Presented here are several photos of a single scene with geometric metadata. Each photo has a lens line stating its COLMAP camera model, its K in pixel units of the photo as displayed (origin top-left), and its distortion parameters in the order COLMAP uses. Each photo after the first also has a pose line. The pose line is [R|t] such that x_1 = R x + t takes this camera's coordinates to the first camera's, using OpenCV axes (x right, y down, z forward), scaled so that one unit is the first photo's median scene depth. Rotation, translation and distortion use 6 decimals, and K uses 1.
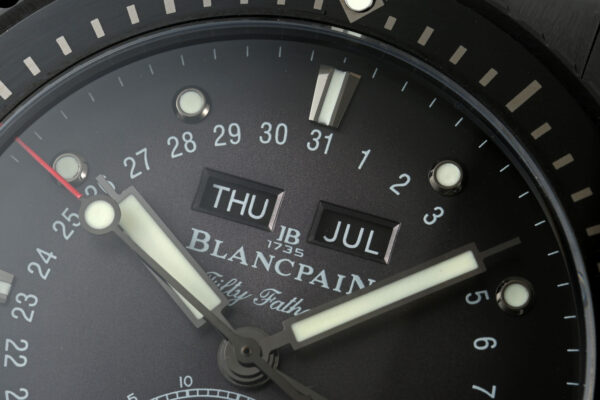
lens RADIAL K [[2707.0, 0, 337.0], [0, 2707.0, 216.6], [0, 0, 1]] dist [0.645830, 0.000000]
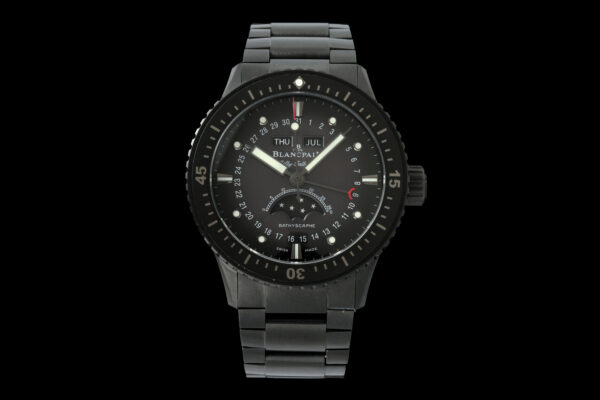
lens RADIAL K [[2707.0, 0, 297.3], [0, 2707.0, 200.2], [0, 0, 1]] dist [0.645830, 0.000000]
pose [[0.956701, -0.267675, 0.114338, -0.481806], [0.263999, 0.963404, 0.046447, -0.099152], [-0.122587, -0.014251, 0.992355, -2.843551]]
